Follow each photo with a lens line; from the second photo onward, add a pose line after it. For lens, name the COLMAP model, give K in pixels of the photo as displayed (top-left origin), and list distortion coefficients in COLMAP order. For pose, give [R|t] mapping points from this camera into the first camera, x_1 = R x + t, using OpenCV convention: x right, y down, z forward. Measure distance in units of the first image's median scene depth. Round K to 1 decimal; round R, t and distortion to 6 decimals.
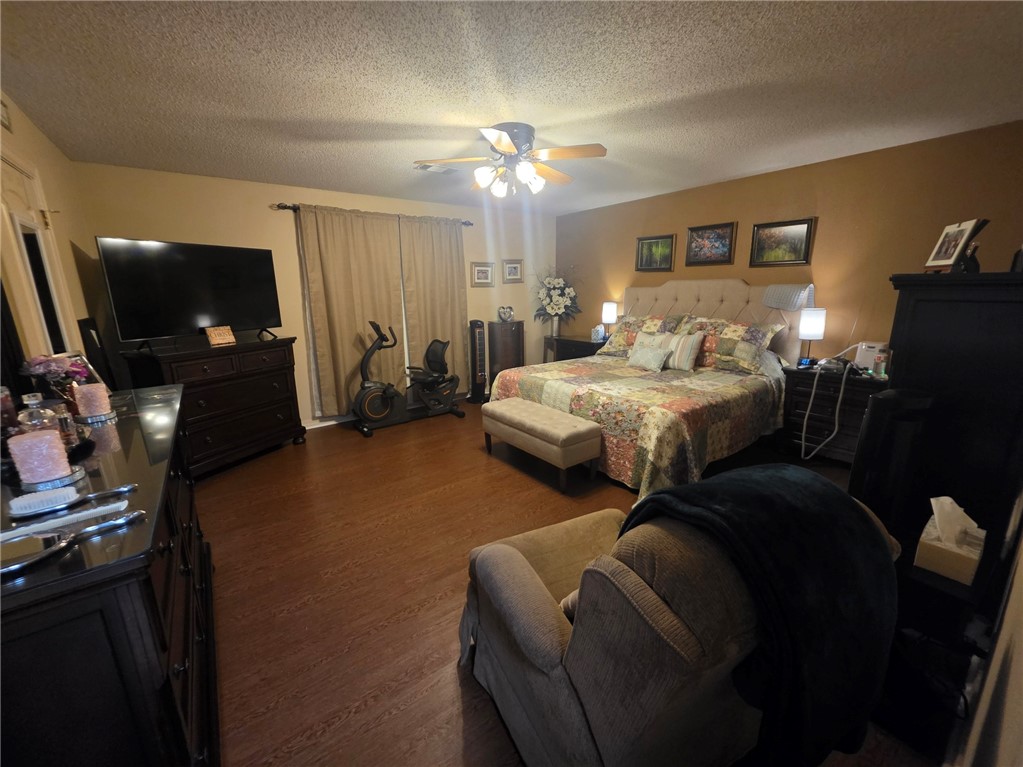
lens RADIAL K [[409.7, 0, 507.1], [0, 409.7, 381.5], [0, 0, 1]] dist [-0.000500, -0.000214]
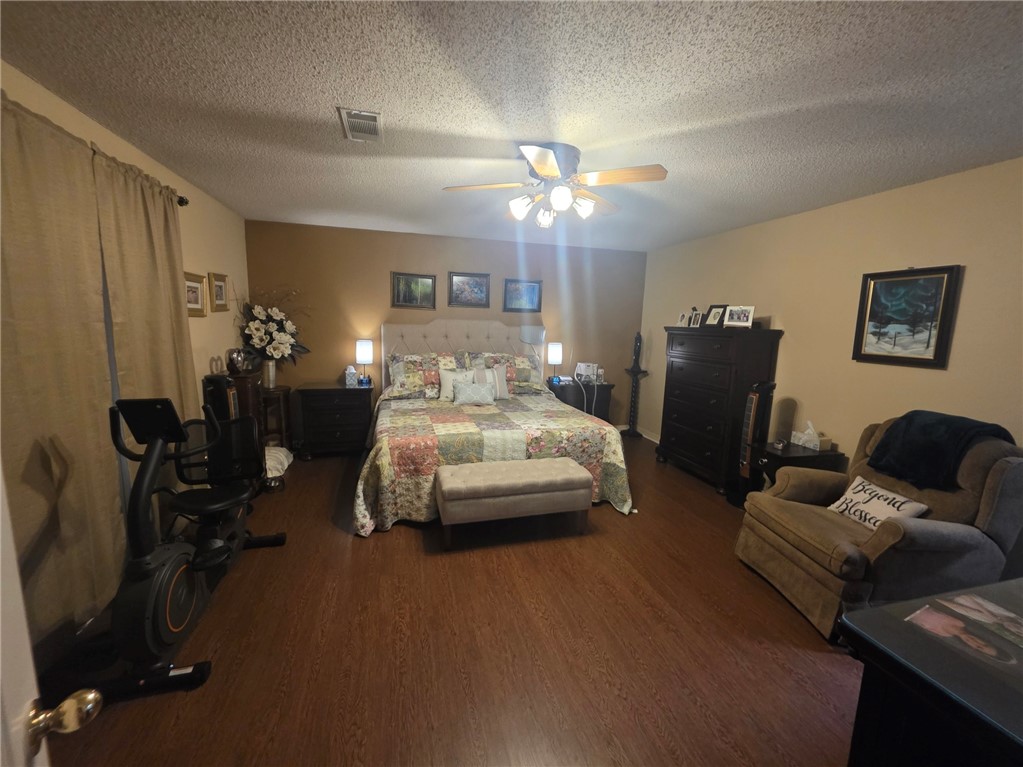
lens RADIAL K [[409.7, 0, 507.1], [0, 409.7, 381.5], [0, 0, 1]] dist [-0.000500, -0.000214]
pose [[0.362755, -0.108281, 0.925572, -0.646608], [0.178409, 0.982924, 0.045067, -0.134150], [-0.914647, 0.148782, 0.375879, 0.600900]]
